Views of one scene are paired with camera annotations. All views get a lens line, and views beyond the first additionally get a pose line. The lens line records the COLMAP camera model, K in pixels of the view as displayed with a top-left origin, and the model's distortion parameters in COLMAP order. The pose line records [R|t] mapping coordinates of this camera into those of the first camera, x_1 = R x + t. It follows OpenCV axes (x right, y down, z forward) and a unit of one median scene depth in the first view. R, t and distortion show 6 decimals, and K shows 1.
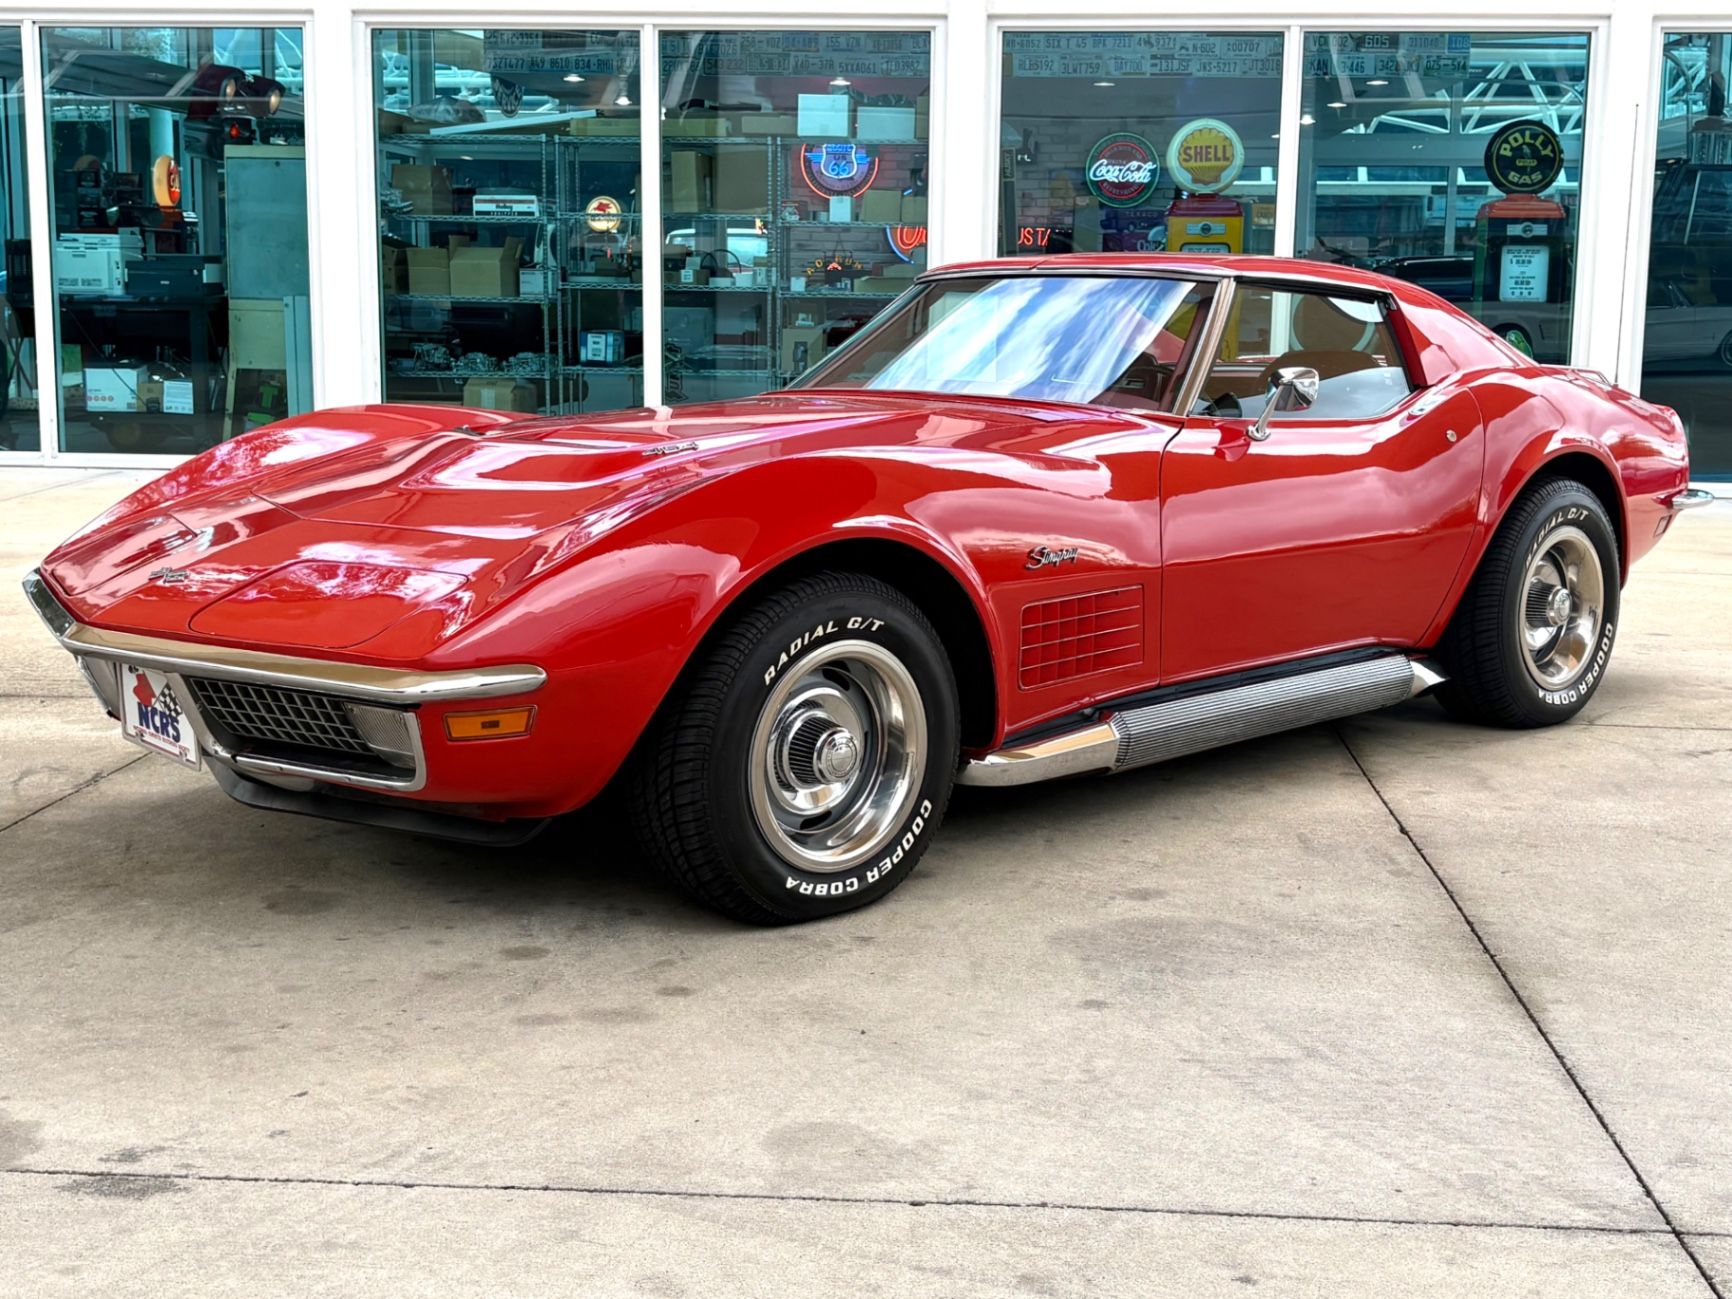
lens RADIAL K [[2157.8, 0, 857.8], [0, 2157.8, 592.7], [0, 0, 1]] dist [0.195732, -0.717799]
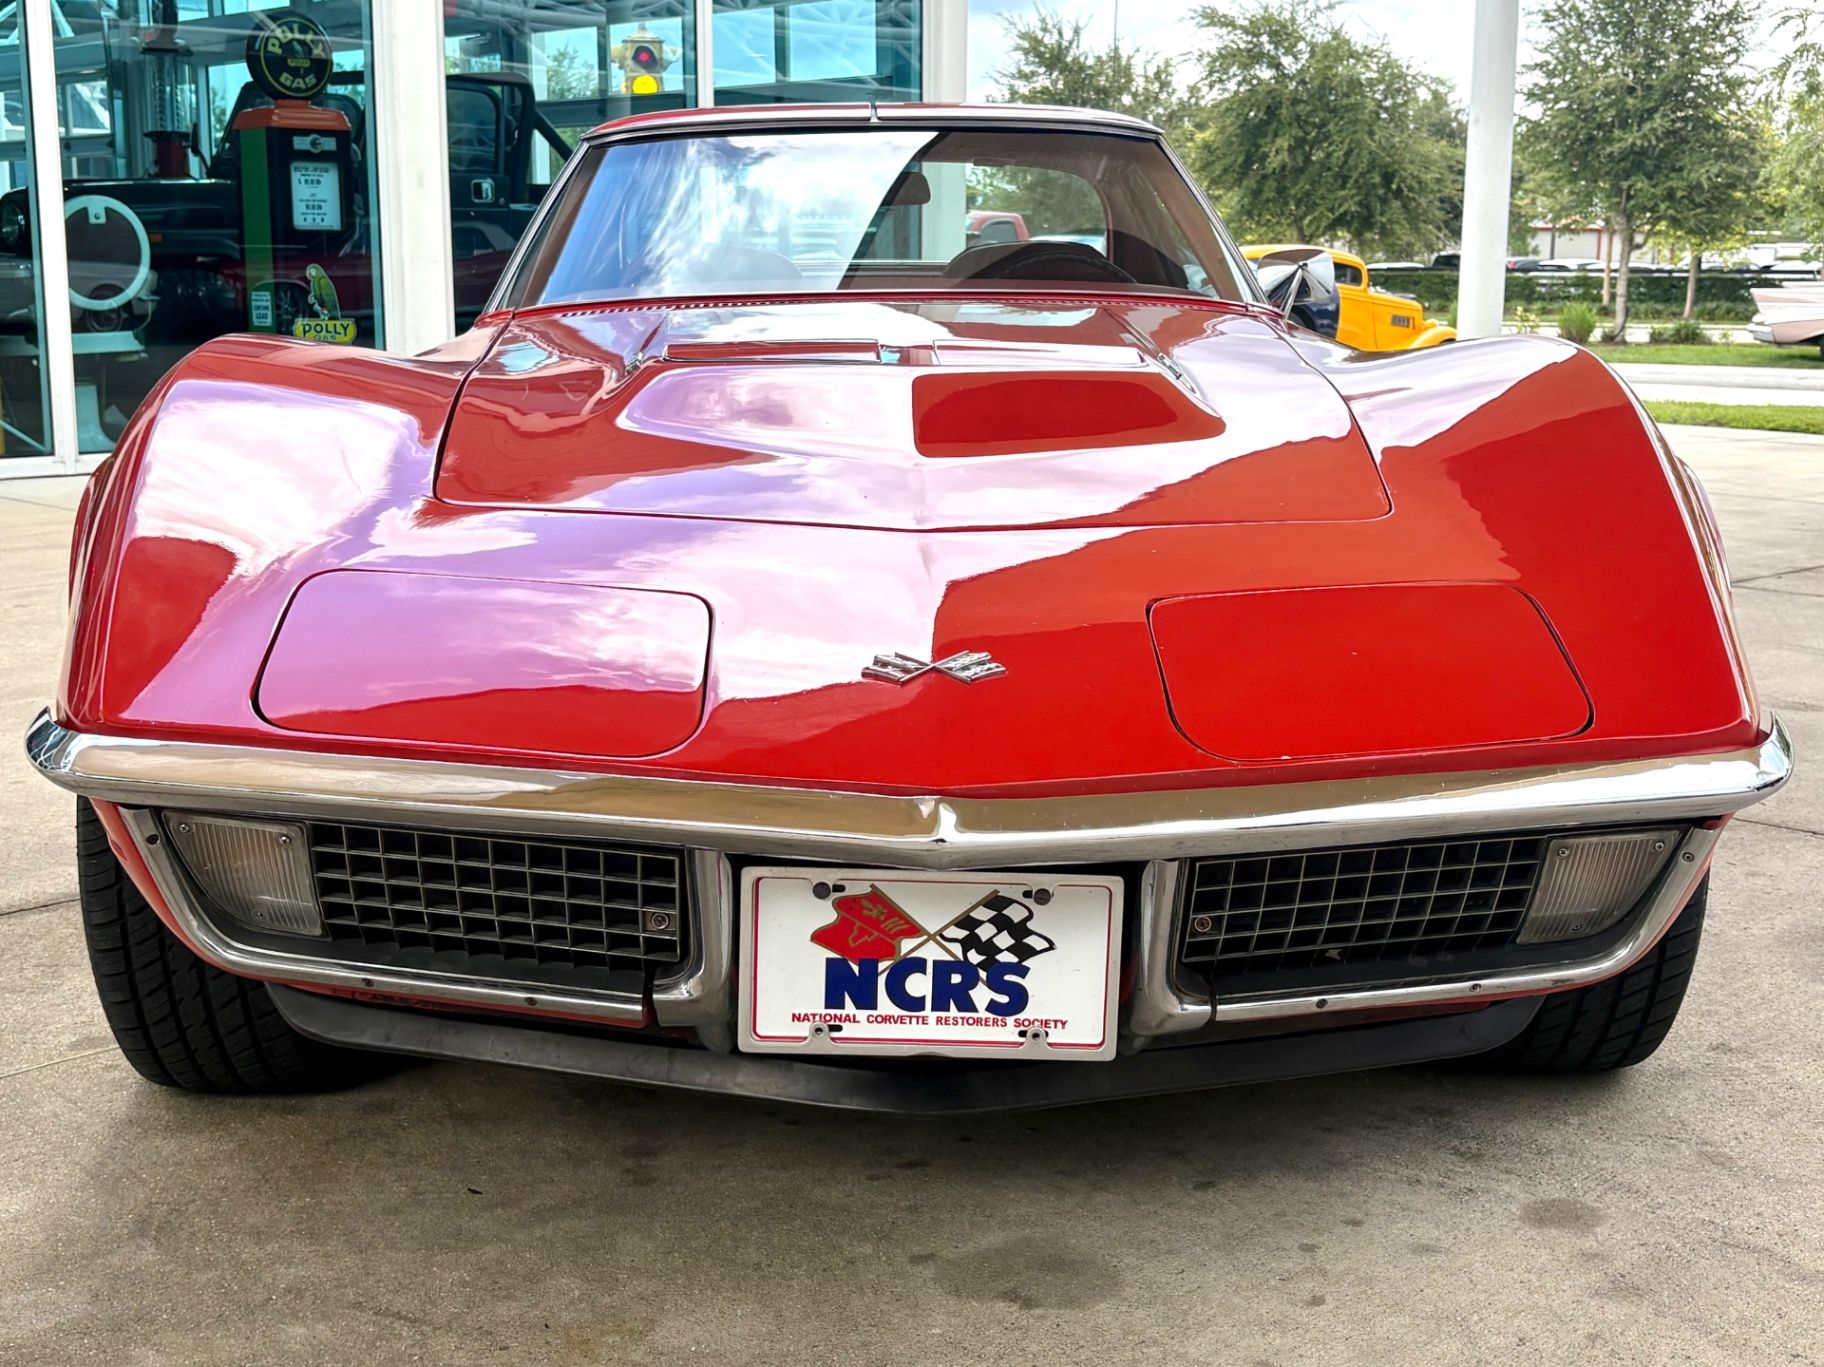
lens RADIAL K [[2357.6, 0, 918.3], [0, 2357.6, 608.6], [0, 0, 1]] dist [0.025405, 0.010474]
pose [[0.659177, -0.120594, 0.742255, -0.596581], [0.113221, 0.991722, 0.060576, -0.044296], [-0.743416, 0.044108, 0.667374, 0.580170]]
